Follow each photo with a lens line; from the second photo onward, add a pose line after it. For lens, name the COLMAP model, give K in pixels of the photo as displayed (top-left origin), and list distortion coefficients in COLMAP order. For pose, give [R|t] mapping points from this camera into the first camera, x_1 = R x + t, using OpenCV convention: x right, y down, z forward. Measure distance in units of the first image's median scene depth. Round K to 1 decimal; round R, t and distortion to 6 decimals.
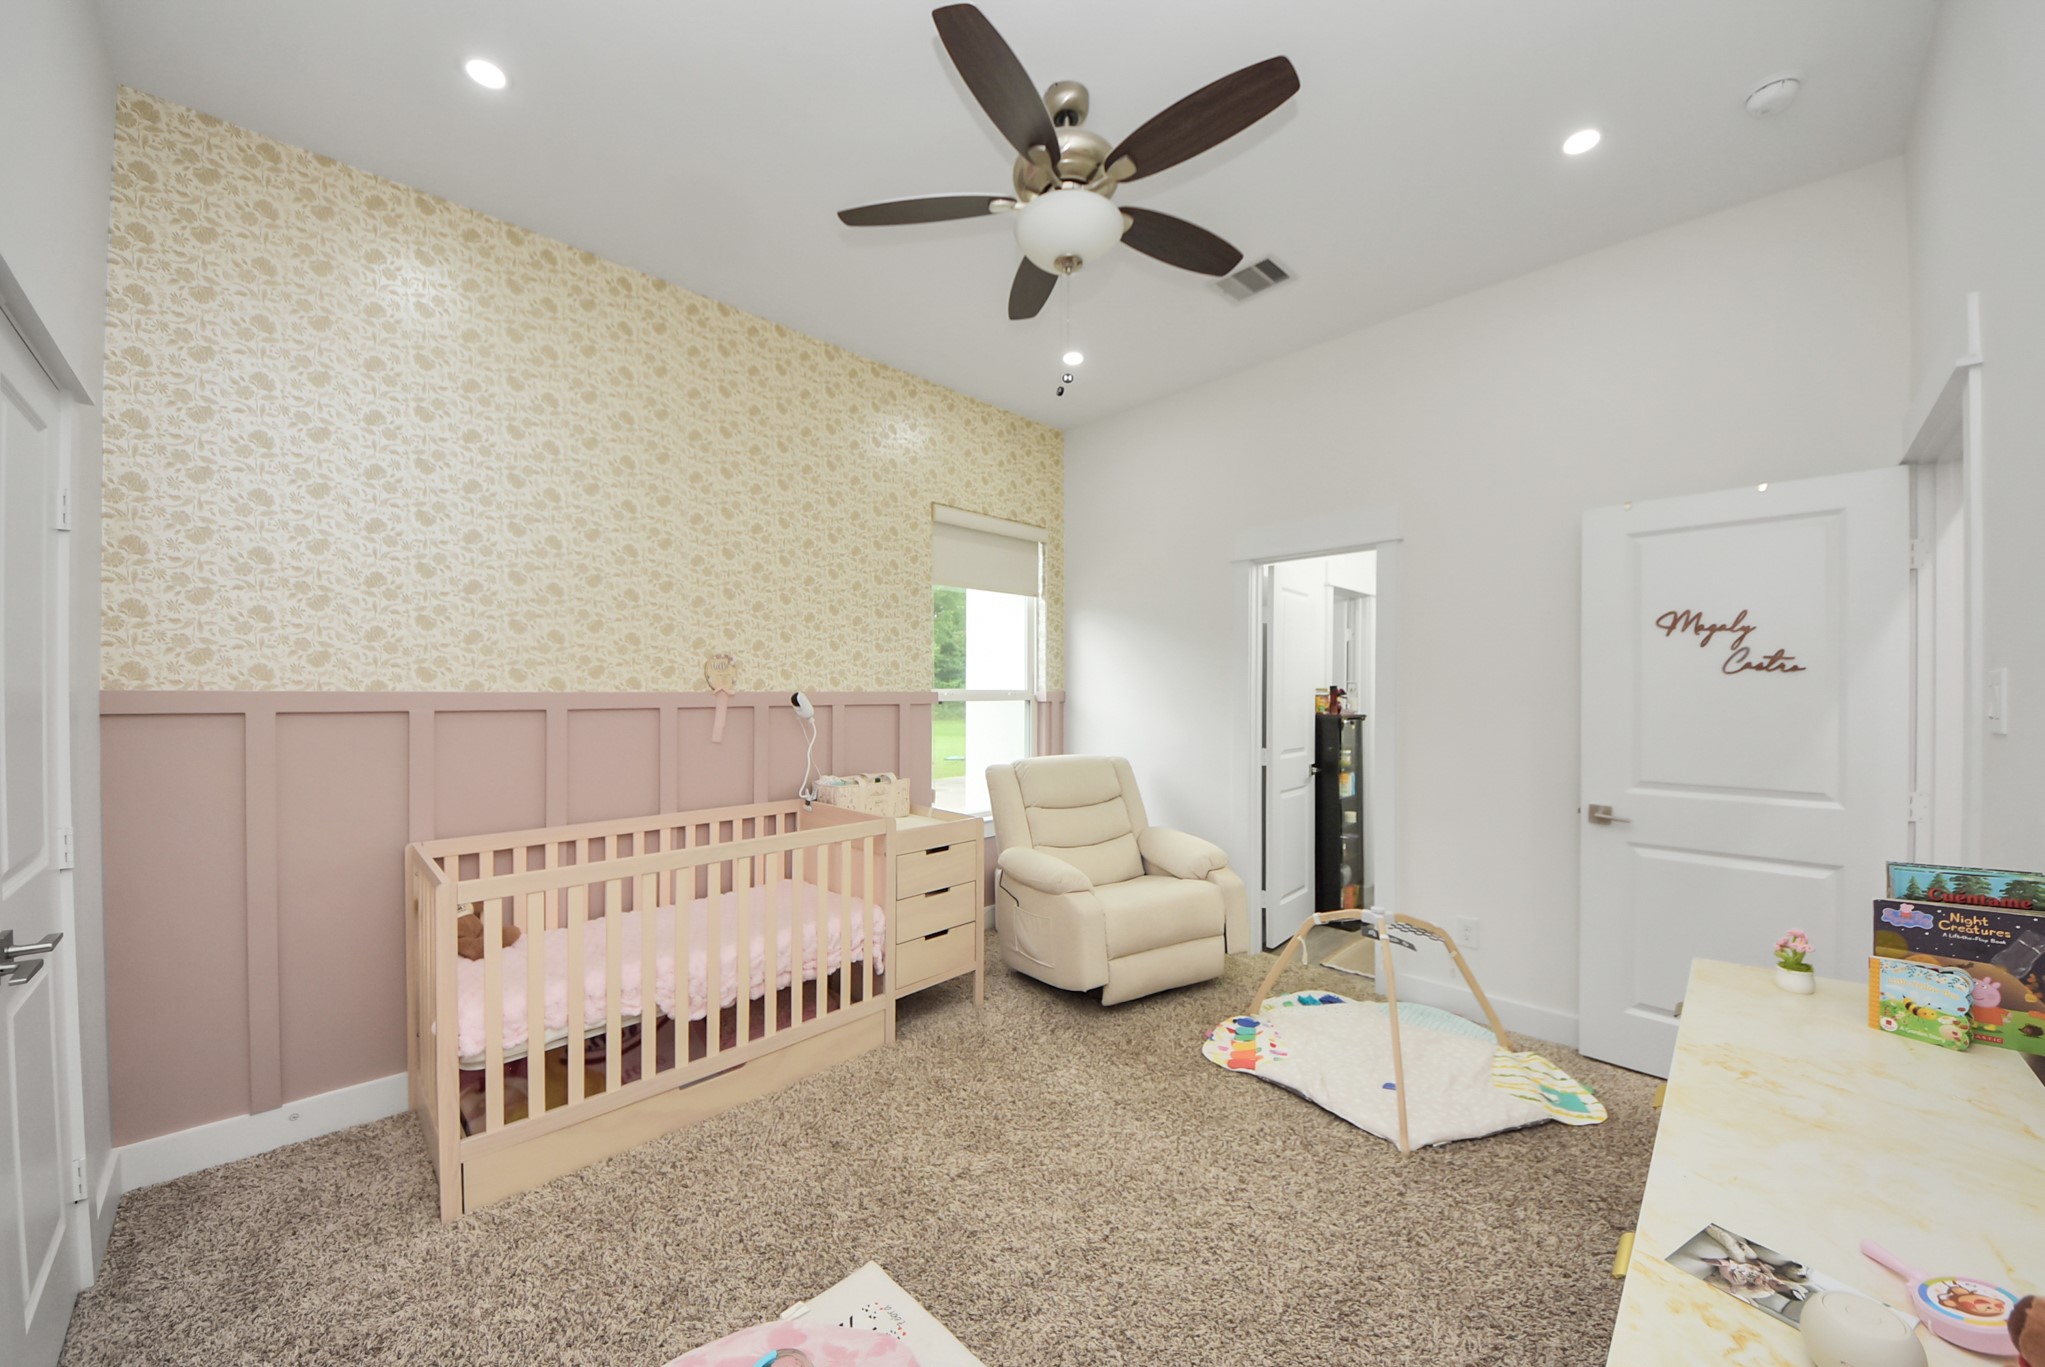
lens RADIAL K [[728.2, 0, 1034.5], [0, 728.2, 686.9], [0, 0, 1]] dist [0.040473, -0.024892]
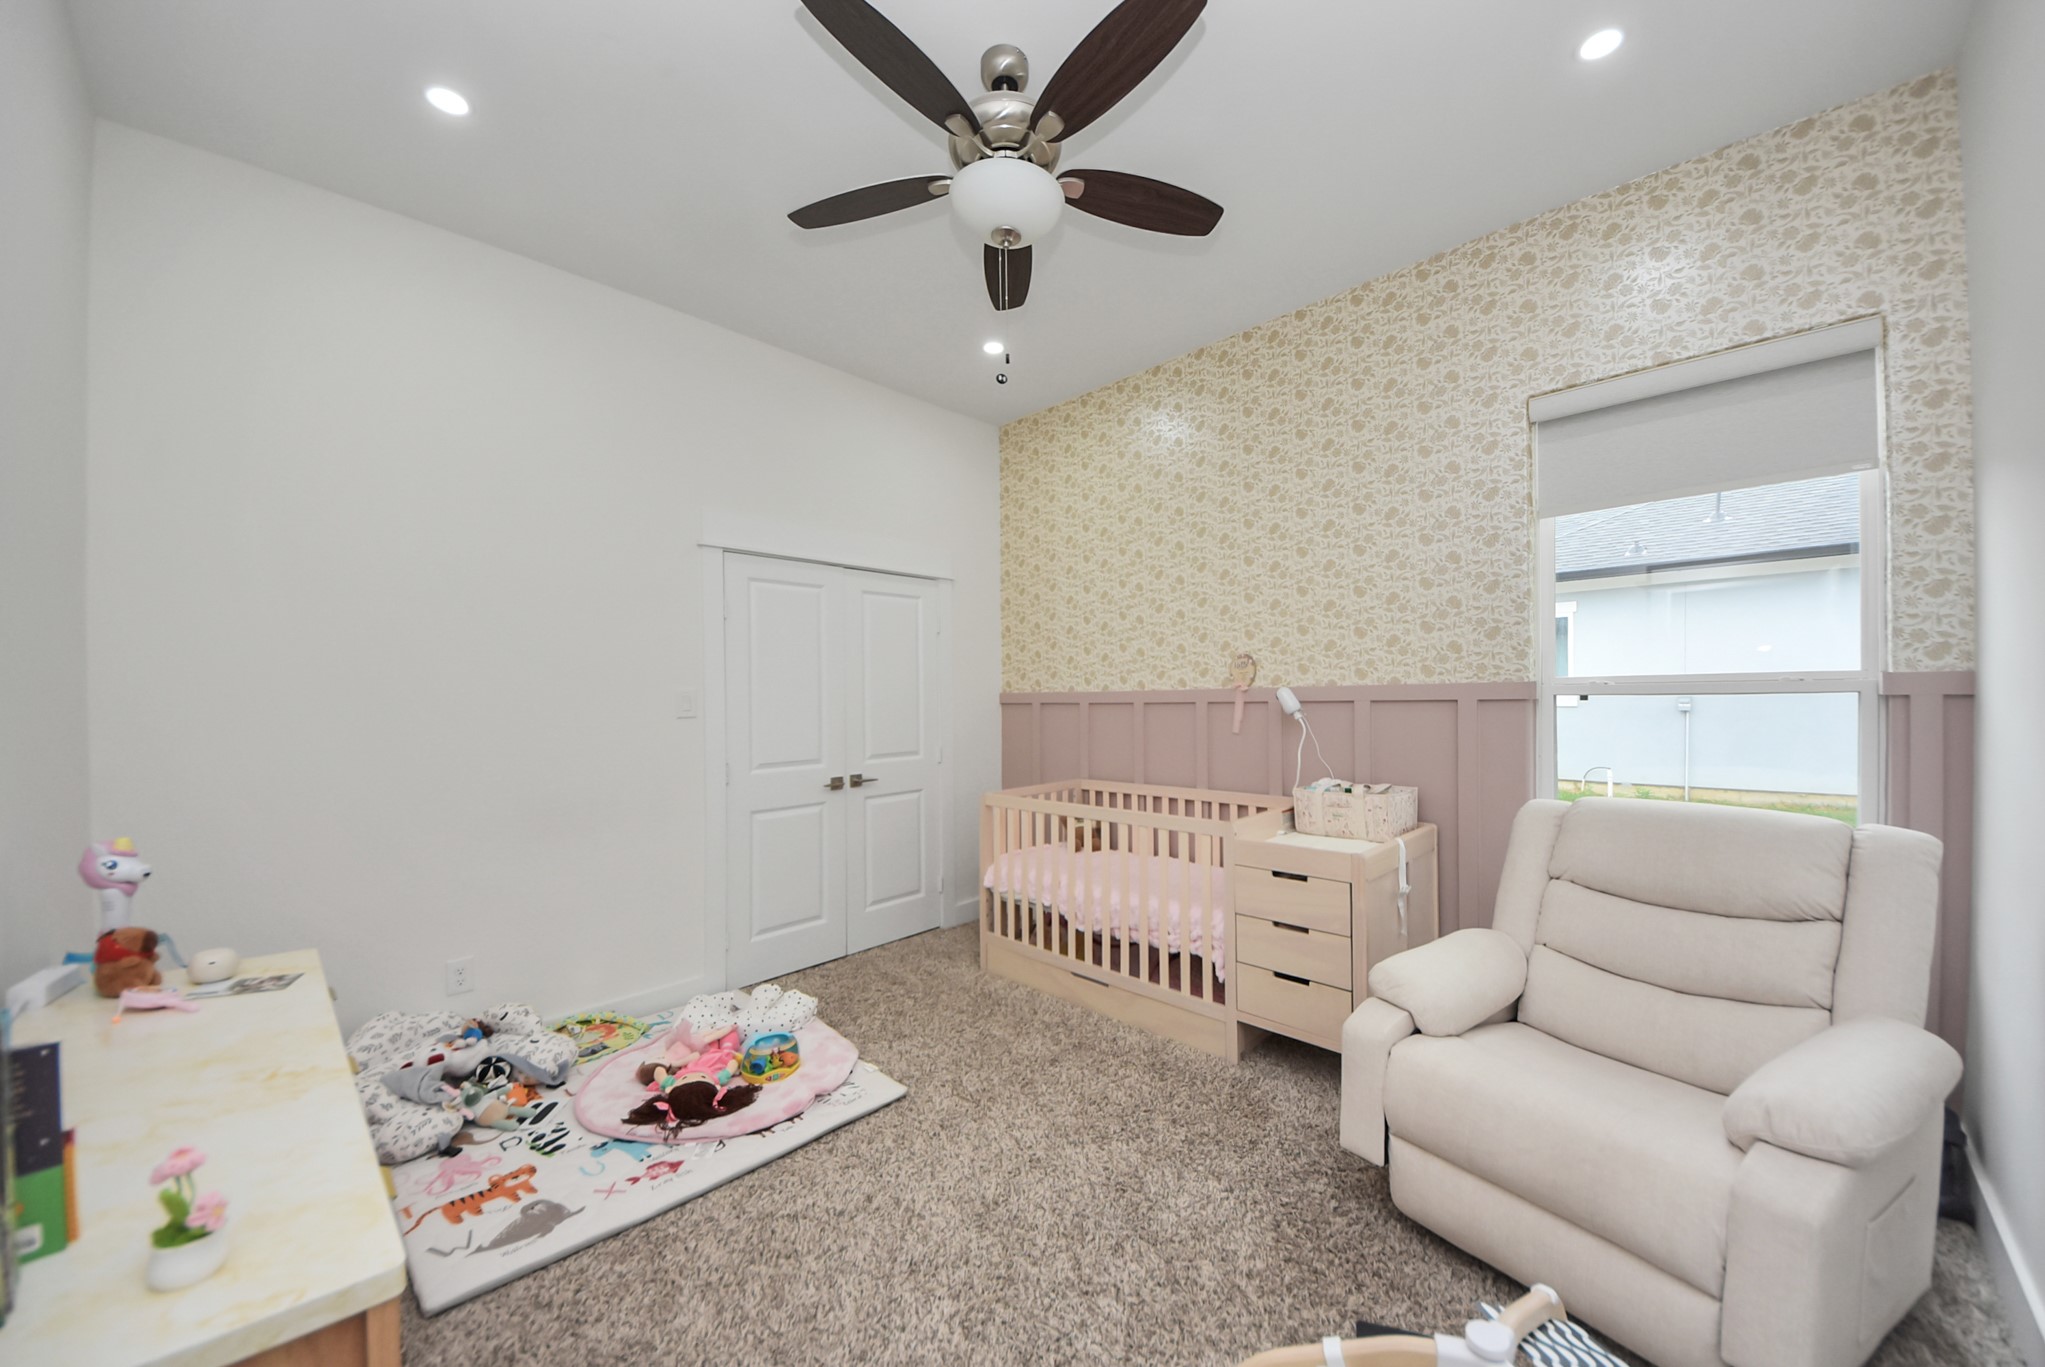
lens RADIAL K [[730.7, 0, 1049.0], [0, 730.7, 691.0], [0, 0, 1]] dist [0.035101, -0.022067]
pose [[0.022512, -0.006152, -0.999728, 0.730717], [0.026418, 0.999636, -0.005556, 0.010391], [0.999397, -0.026286, 0.022667, 0.747203]]
